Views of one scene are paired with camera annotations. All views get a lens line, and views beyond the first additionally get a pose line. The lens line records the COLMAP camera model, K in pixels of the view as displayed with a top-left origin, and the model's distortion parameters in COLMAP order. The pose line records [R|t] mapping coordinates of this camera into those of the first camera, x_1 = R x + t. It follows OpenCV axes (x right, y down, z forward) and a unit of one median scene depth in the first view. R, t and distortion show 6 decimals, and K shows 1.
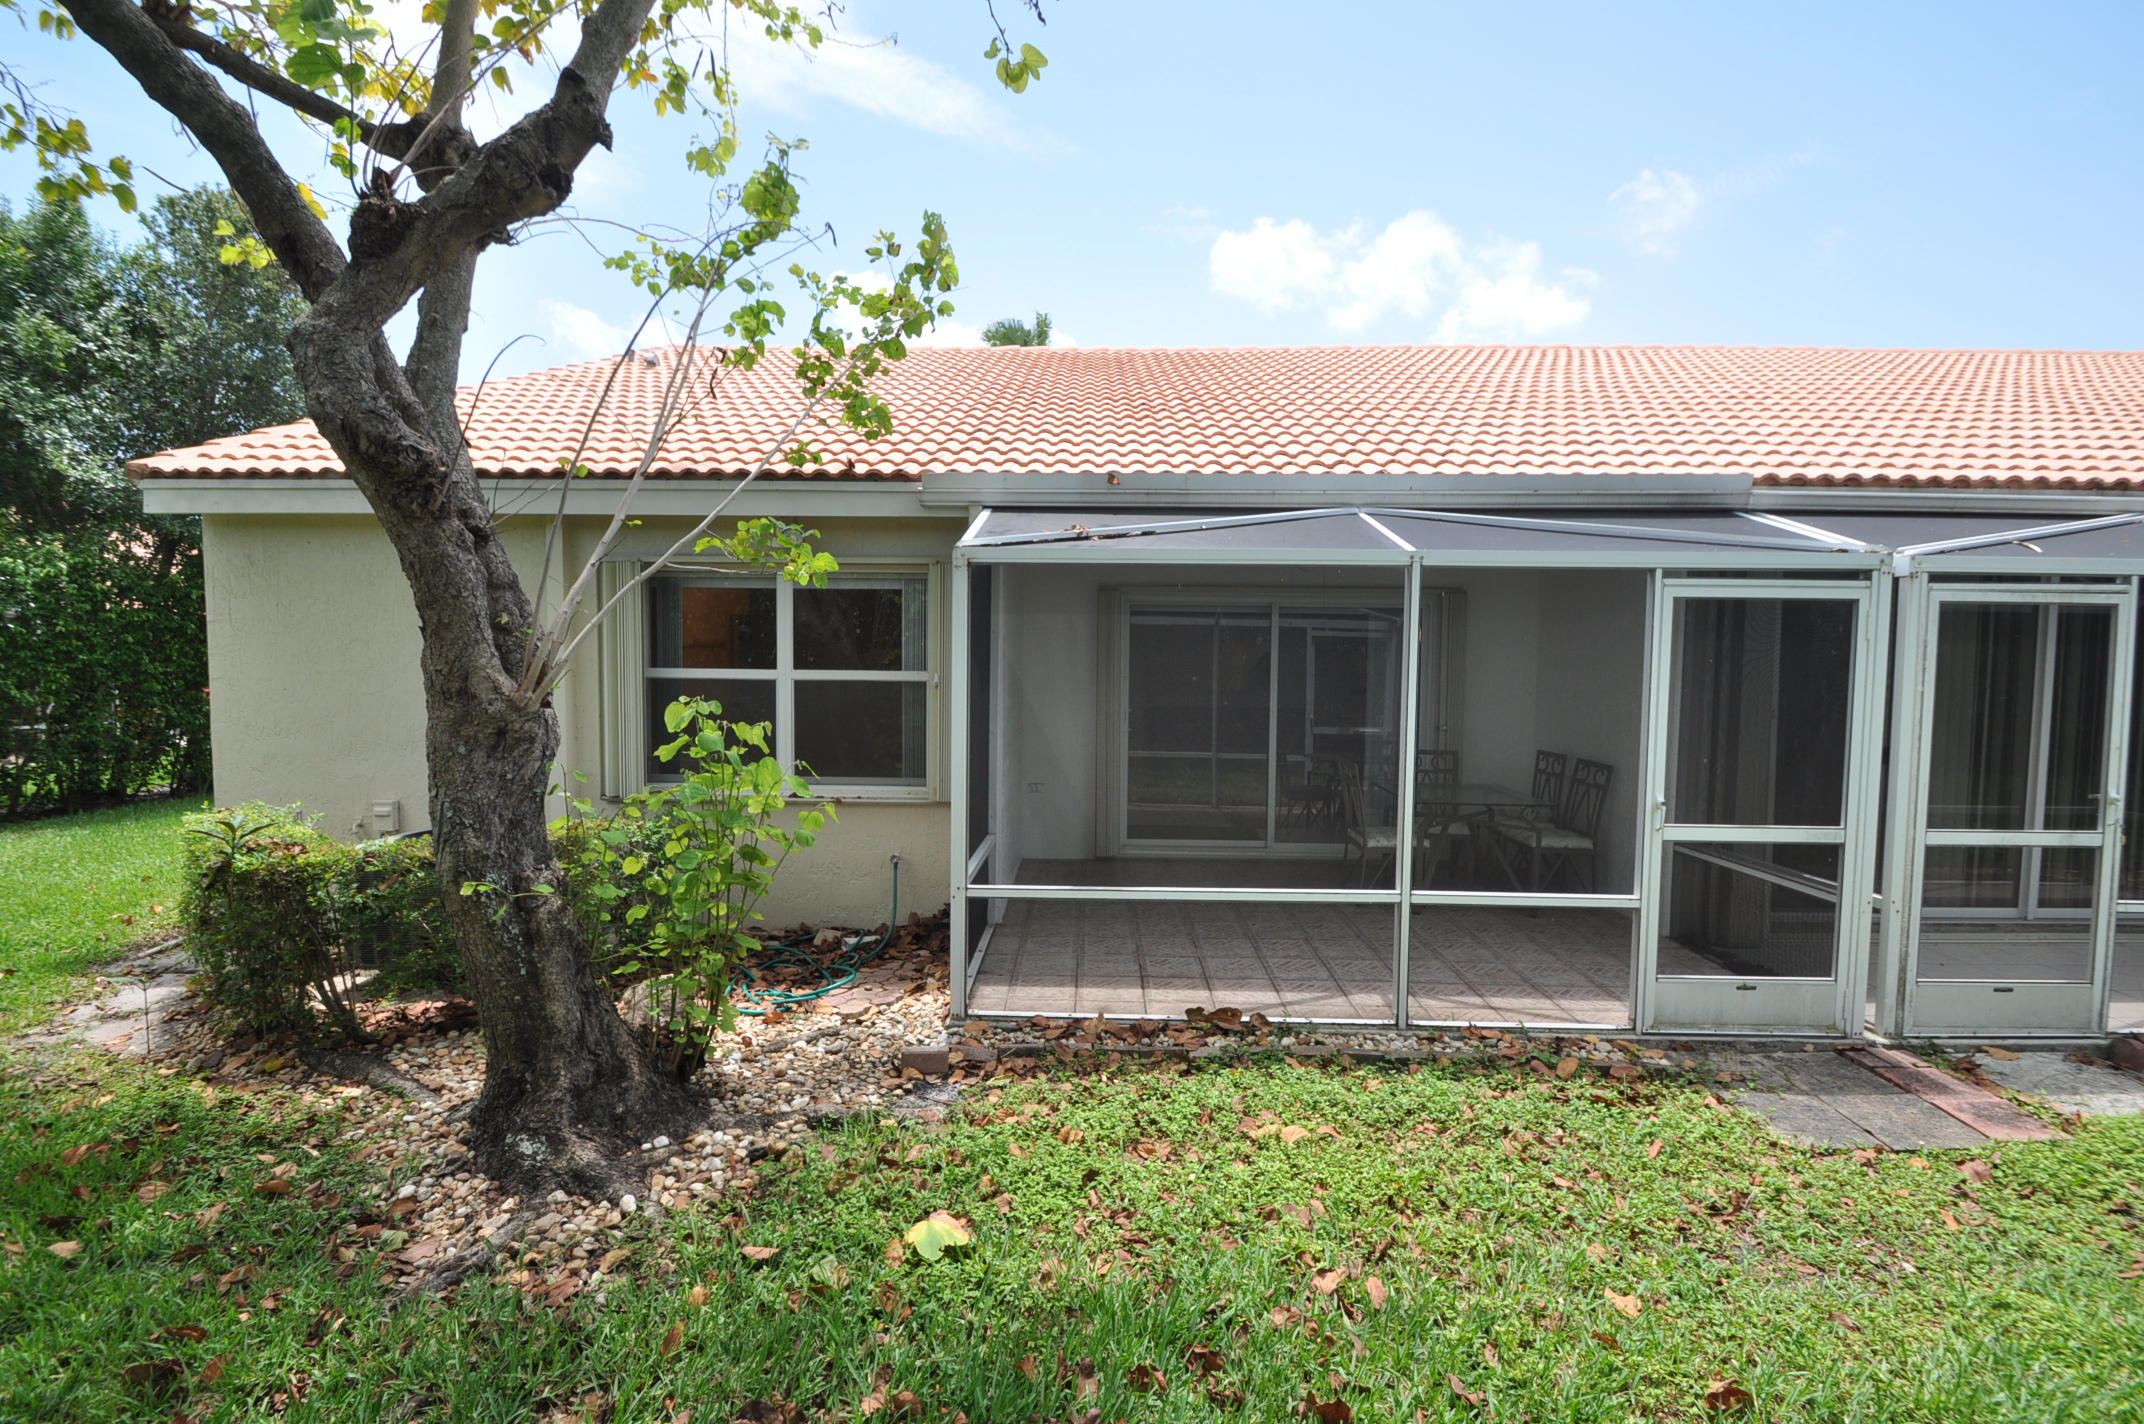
lens RADIAL K [[949.7, 0, 1068.6], [0, 949.7, 706.7], [0, 0, 1]] dist [0.000553, -0.008111]
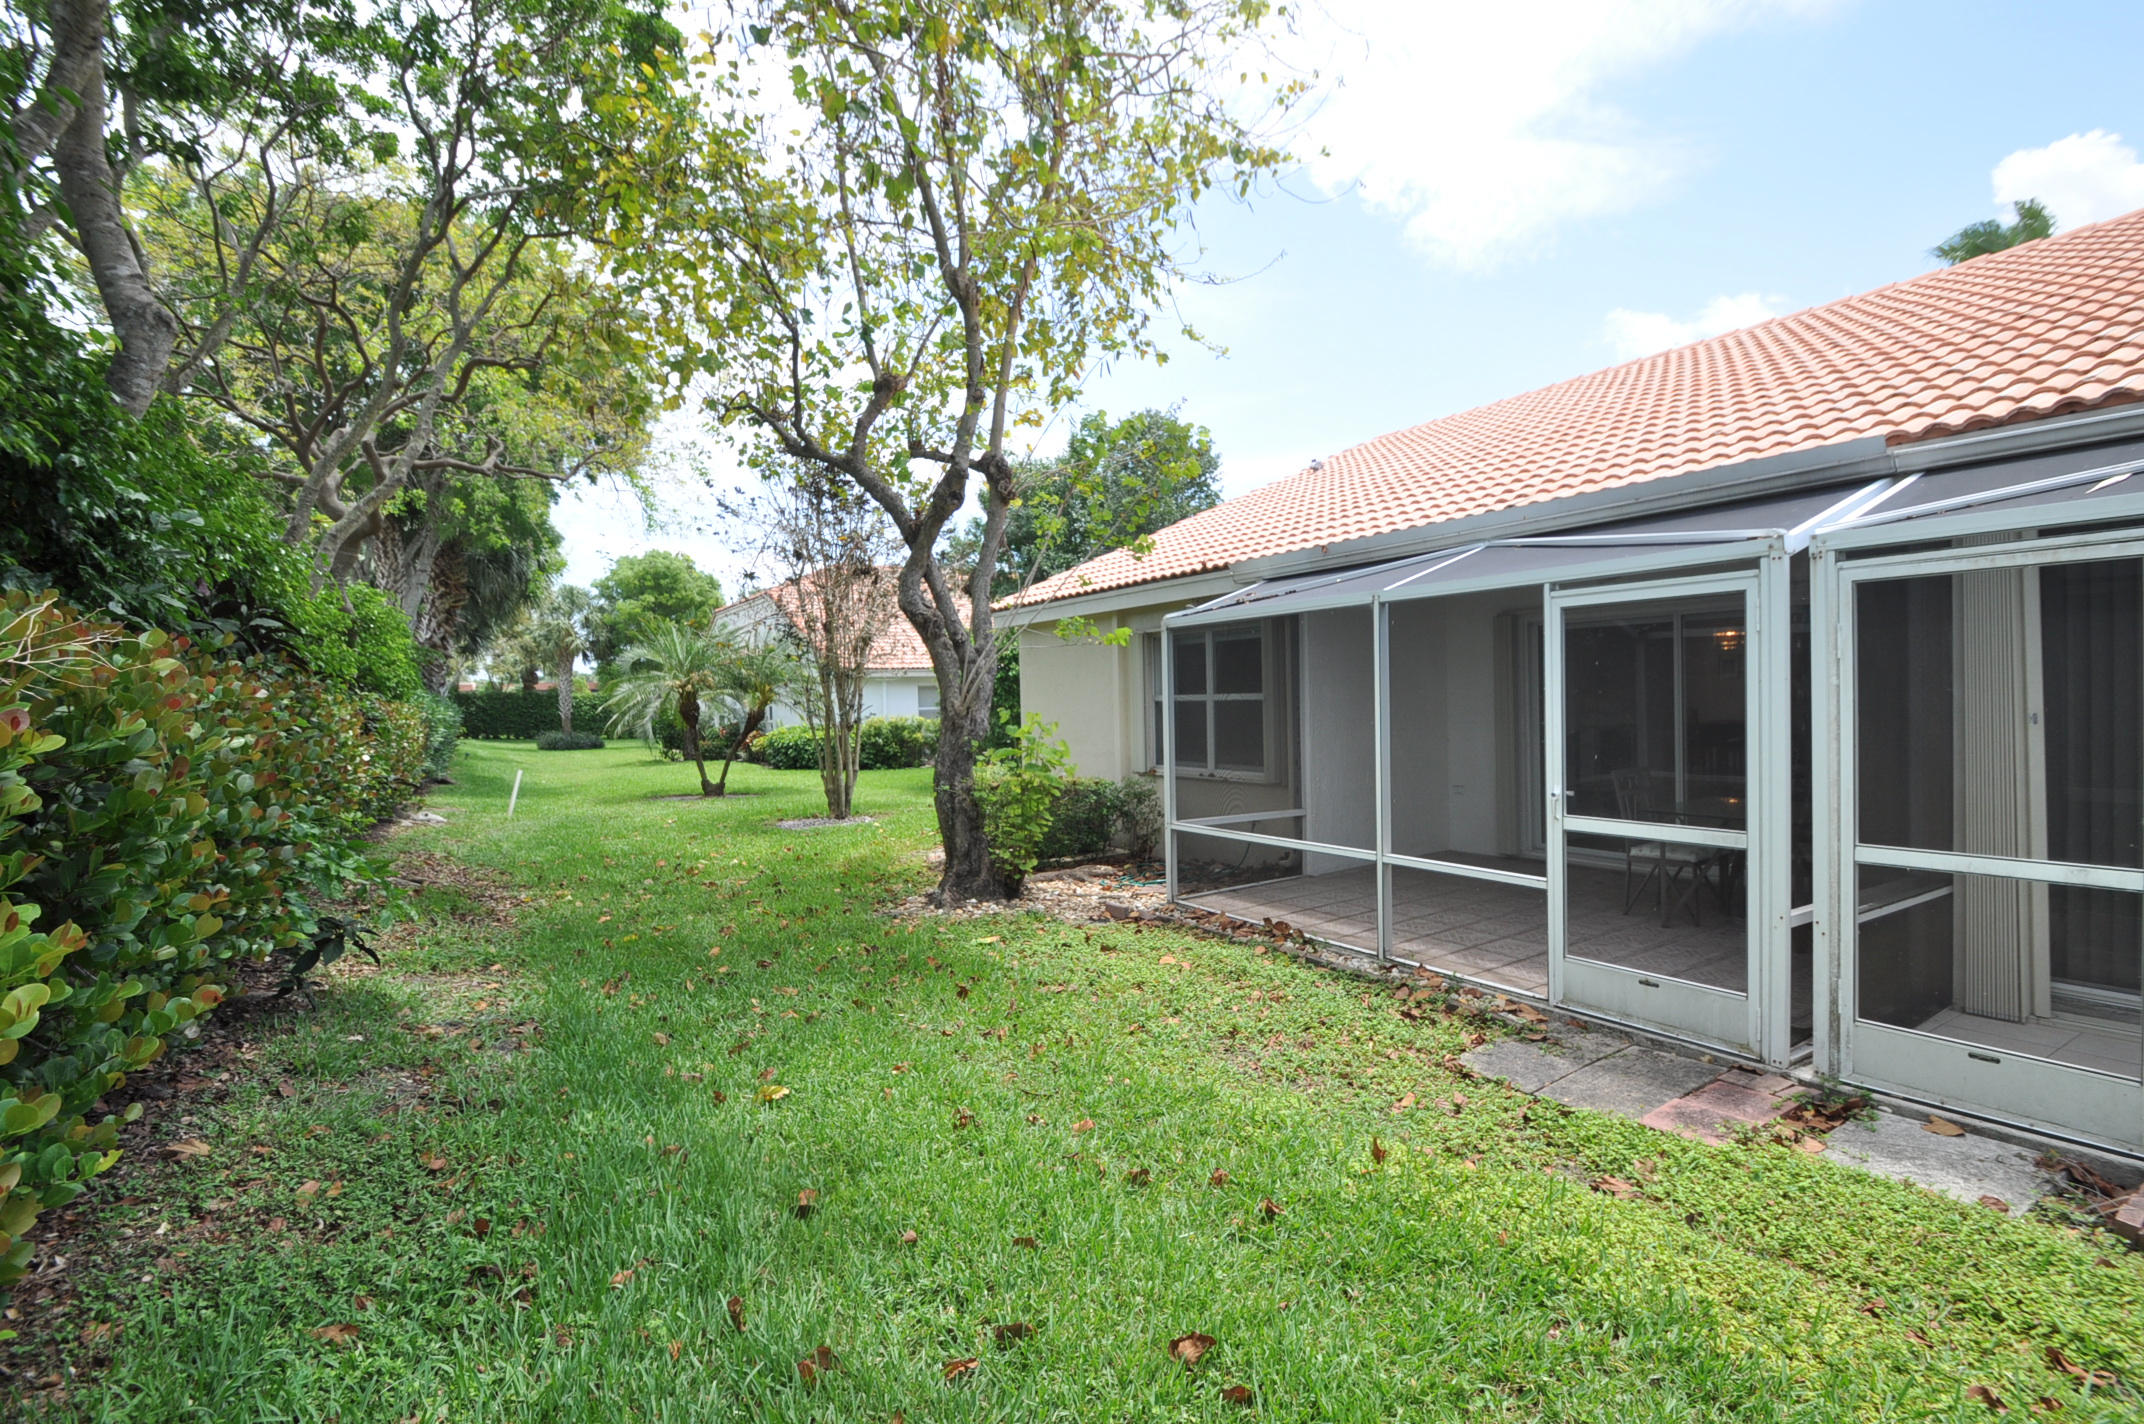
lens RADIAL K [[949.7, 0, 1072.2], [0, 949.7, 713.9], [0, 0, 1]] dist [0.000553, -0.008111]
pose [[0.563311, -0.009905, -0.826186, 1.212068], [-0.009504, 0.999784, -0.018467, 0.033237], [0.826191, 0.018254, 0.563095, -0.083643]]
